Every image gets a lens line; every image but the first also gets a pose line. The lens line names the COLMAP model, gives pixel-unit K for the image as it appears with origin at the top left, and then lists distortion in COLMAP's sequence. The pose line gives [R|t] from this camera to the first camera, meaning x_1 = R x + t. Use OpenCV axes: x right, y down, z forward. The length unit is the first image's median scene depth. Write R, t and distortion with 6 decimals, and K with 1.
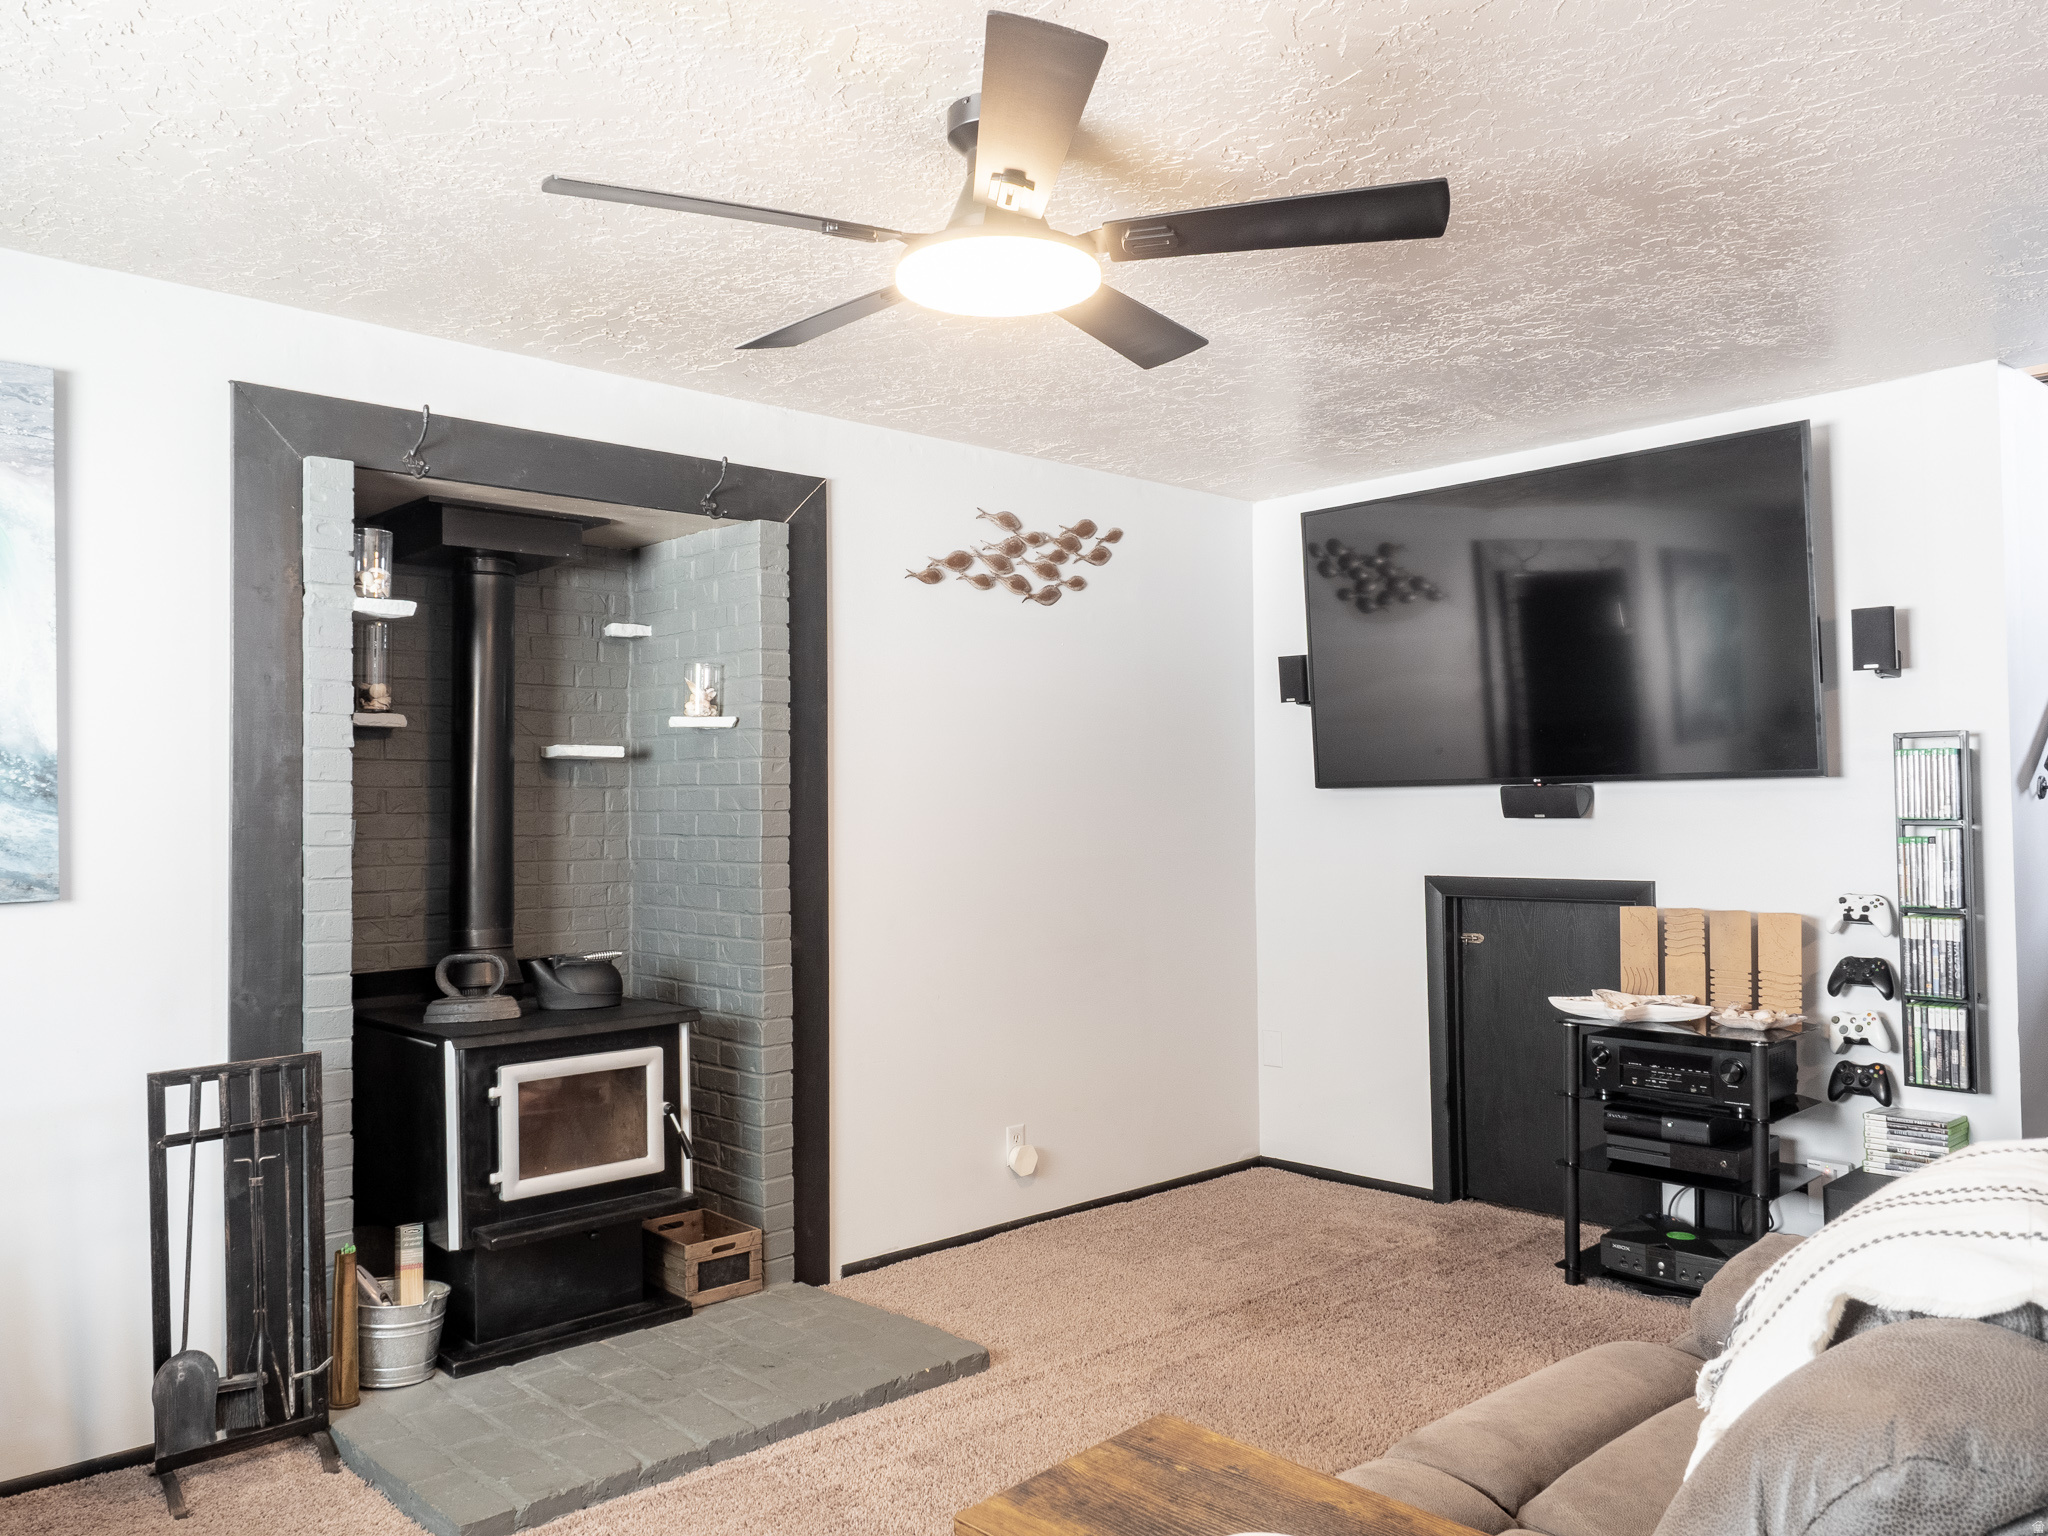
lens RADIAL K [[1509.0, 0, 1020.5], [0, 1509.0, 766.8], [0, 0, 1]] dist [-0.019542, 0.004972]
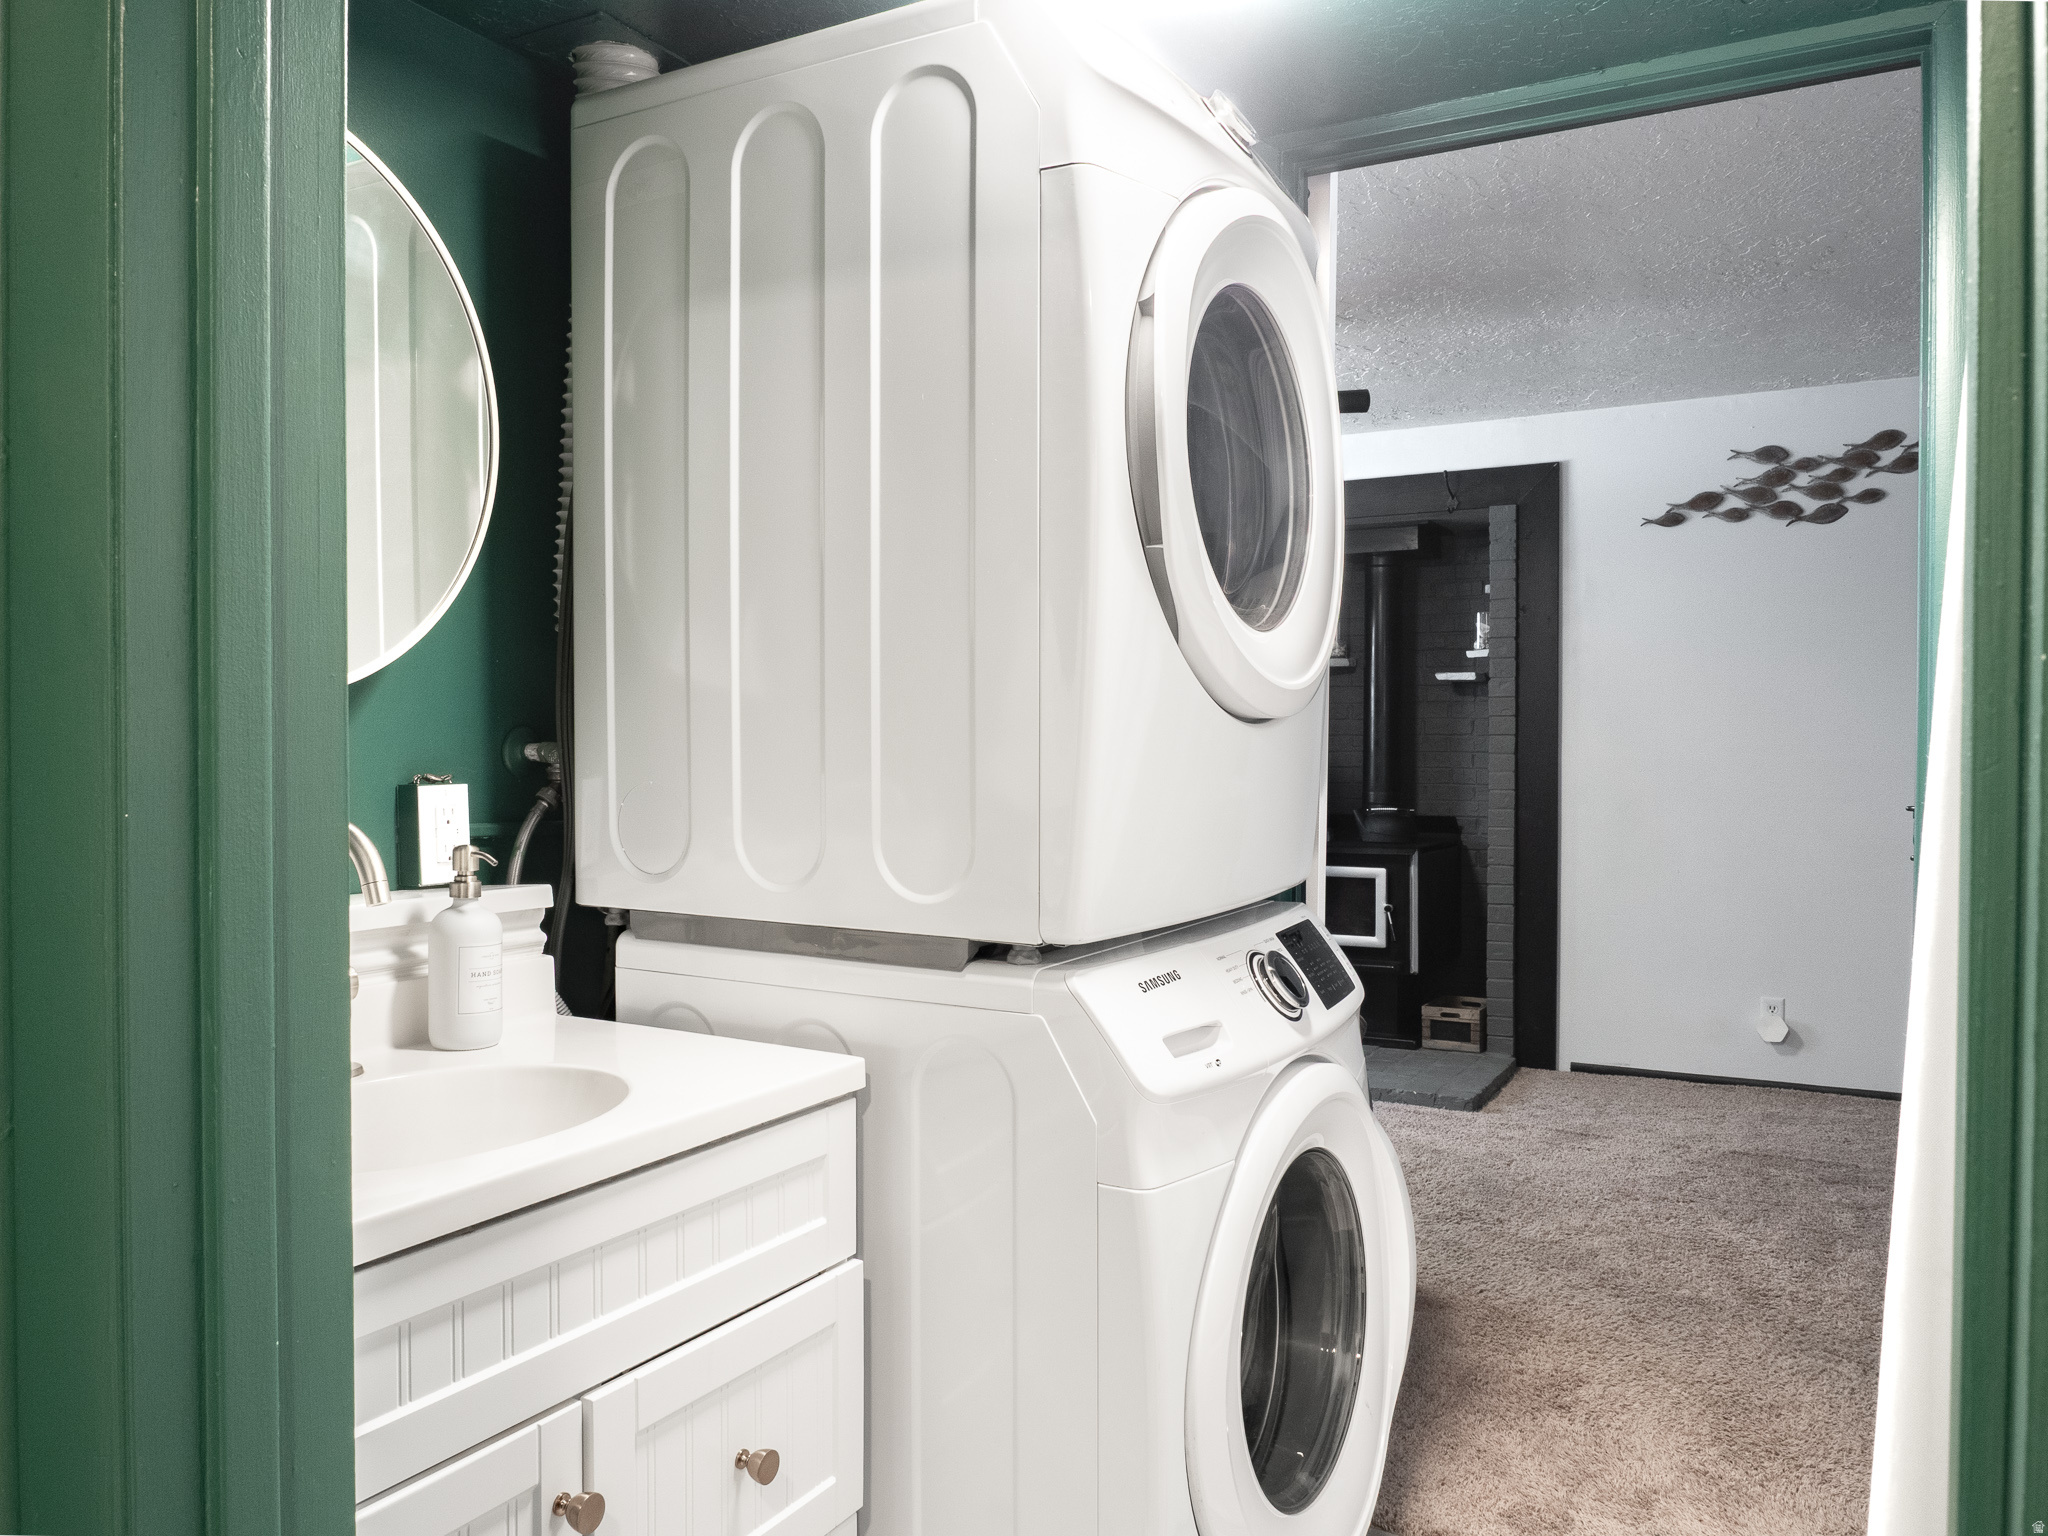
lens RADIAL K [[1509.0, 0, 1019.7], [0, 1509.0, 771.2], [0, 0, 1]] dist [-0.019542, 0.004972]
pose [[0.318902, 0.028782, -0.947351, 0.887419], [0.024757, 0.998945, 0.038684, 0.013317], [0.947464, -0.035790, 0.317853, 0.124046]]
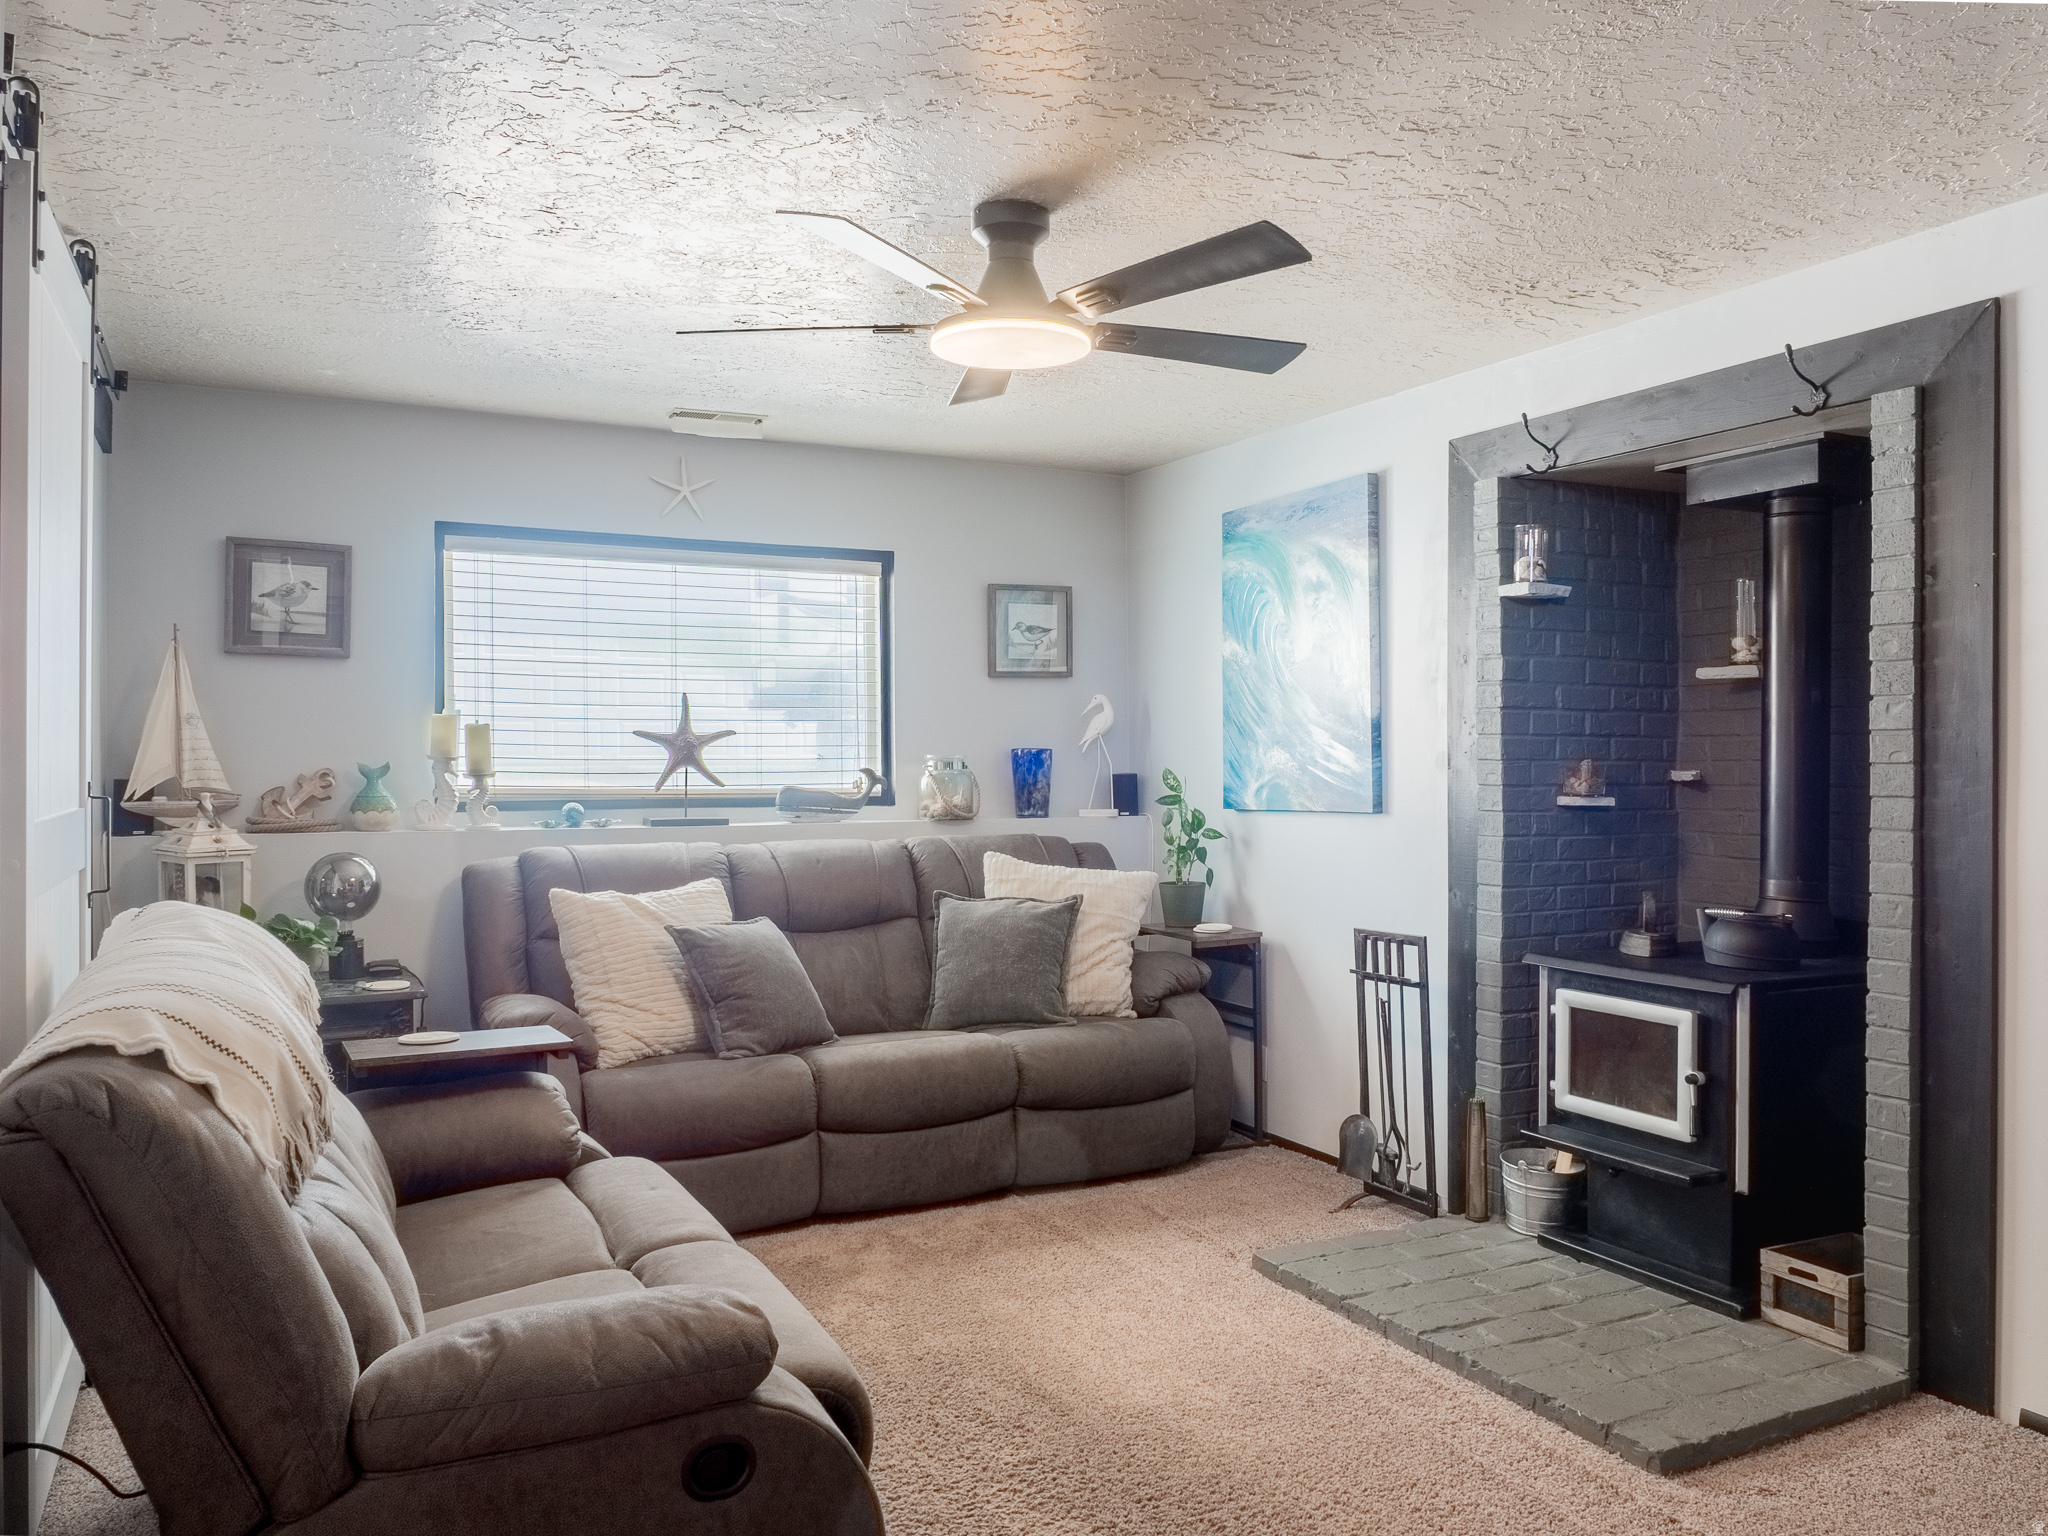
lens RADIAL K [[1509.0, 0, 1015.6], [0, 1509.0, 758.6], [0, 0, 1]] dist [-0.019542, 0.004972]
pose [[-0.268974, 0.014130, -0.963044, 0.623899], [0.028961, 0.999559, 0.006577, 0.007250], [0.962712, -0.026122, -0.269264, 0.681978]]
